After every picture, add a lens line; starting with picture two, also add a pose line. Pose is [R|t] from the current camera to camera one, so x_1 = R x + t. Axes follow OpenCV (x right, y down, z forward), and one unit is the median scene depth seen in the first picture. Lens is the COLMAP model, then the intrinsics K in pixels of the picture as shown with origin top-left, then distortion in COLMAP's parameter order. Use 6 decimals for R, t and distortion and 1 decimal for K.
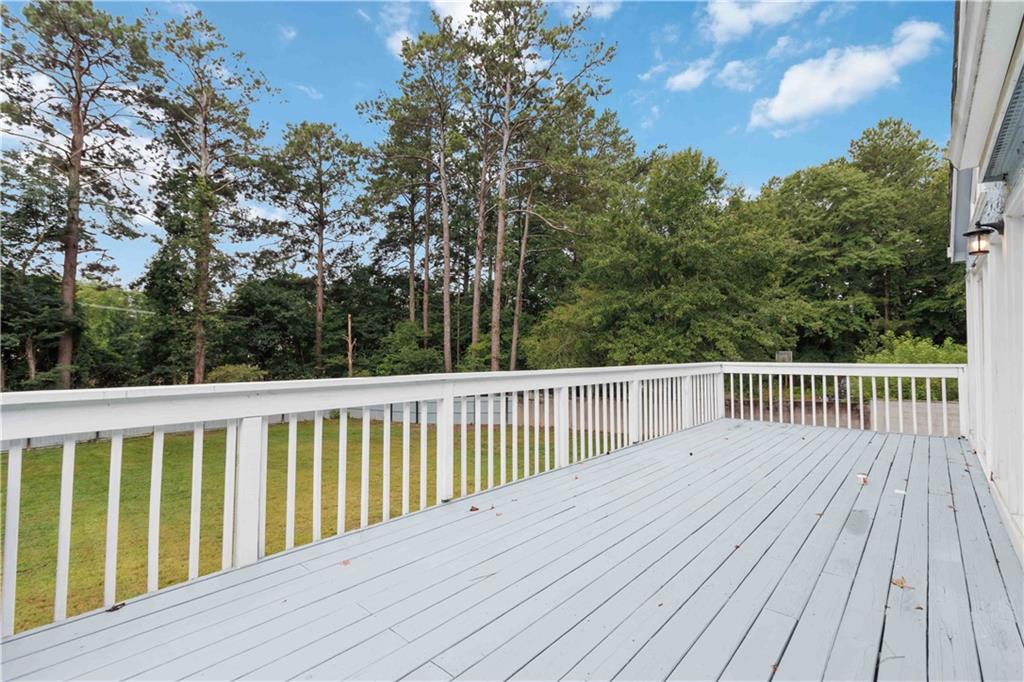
lens RADIAL K [[472.8, 0, 511.6], [0, 472.8, 335.9], [0, 0, 1]] dist [0.002243, 0.000777]
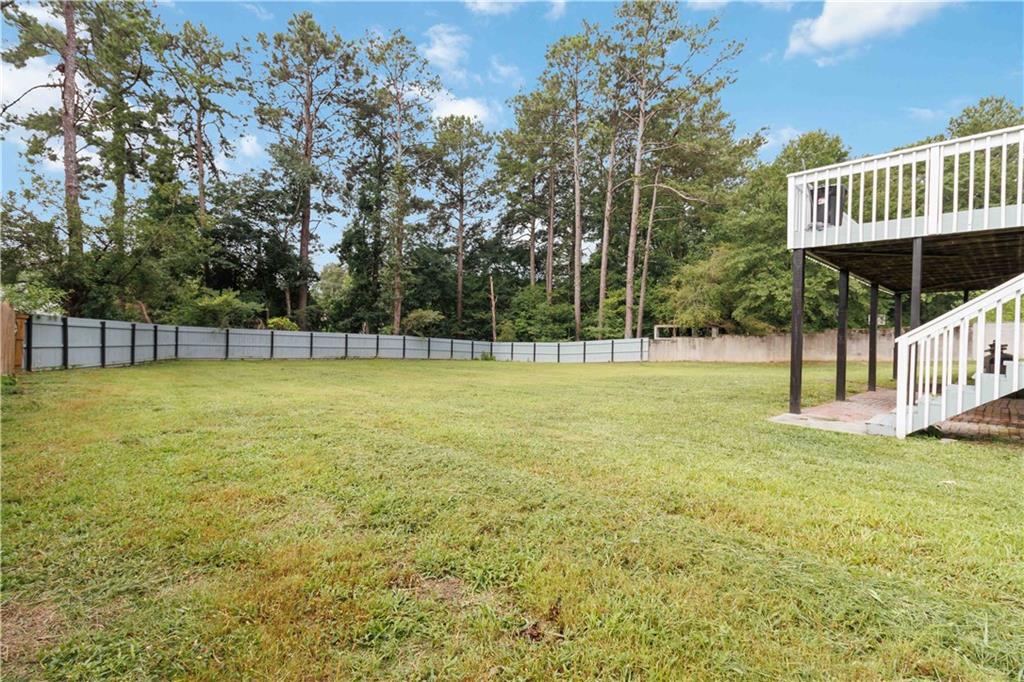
lens RADIAL K [[472.8, 0, 513.4], [0, 472.8, 339.2], [0, 0, 1]] dist [0.002243, 0.000777]
pose [[0.995422, 0.018235, -0.093817, -0.158415], [-0.015427, 0.999414, 0.030564, 0.068523], [0.094320, -0.028977, 0.995120, -0.174057]]
